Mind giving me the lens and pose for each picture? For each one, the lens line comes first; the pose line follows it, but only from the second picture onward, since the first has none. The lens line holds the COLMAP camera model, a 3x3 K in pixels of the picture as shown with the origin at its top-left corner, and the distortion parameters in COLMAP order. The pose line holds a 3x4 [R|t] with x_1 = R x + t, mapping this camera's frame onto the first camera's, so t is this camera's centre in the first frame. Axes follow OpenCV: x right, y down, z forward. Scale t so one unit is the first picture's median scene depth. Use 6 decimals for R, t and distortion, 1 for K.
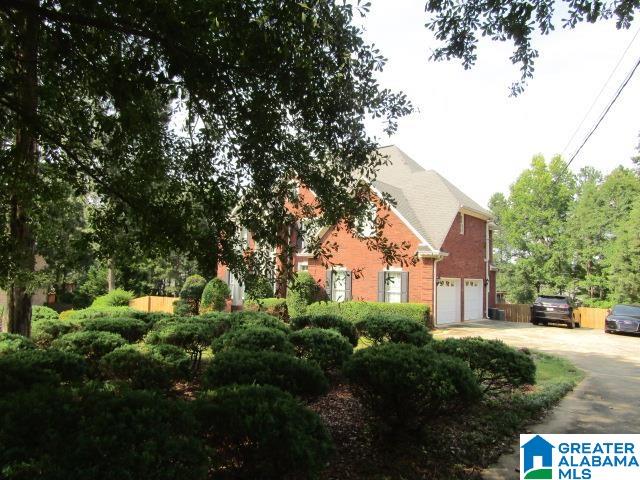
lens RADIAL K [[455.7, 0, 320.0], [0, 455.7, 240.0], [0, 0, 1]] dist [-0.008624, -0.005067]
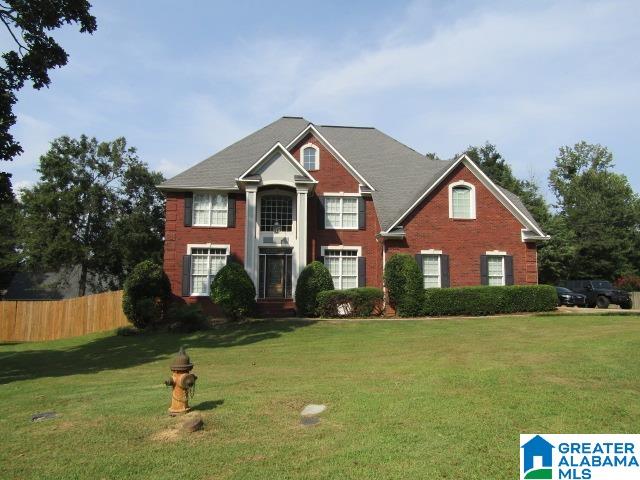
lens RADIAL K [[455.7, 0, 320.0], [0, 455.7, 240.0], [0, 0, 1]] dist [-0.008624, -0.005067]
pose [[0.718346, 0.047818, 0.694041, -0.670227], [-0.045990, 0.998717, -0.021209, 0.061990], [-0.694165, -0.016683, 0.719623, 0.453655]]
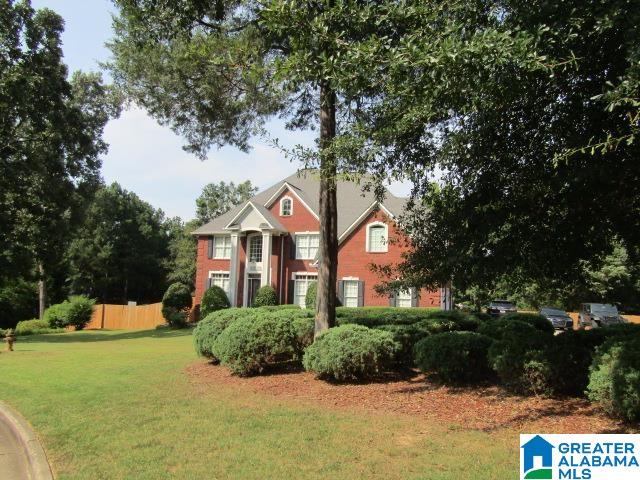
lens RADIAL K [[455.7, 0, 320.0], [0, 455.7, 240.0], [0, 0, 1]] dist [-0.008624, -0.005067]
pose [[0.949738, 0.034962, 0.311089, -0.357511], [-0.030802, 0.999358, -0.018277, -0.010209], [-0.311528, 0.007776, 0.950205, -0.069011]]
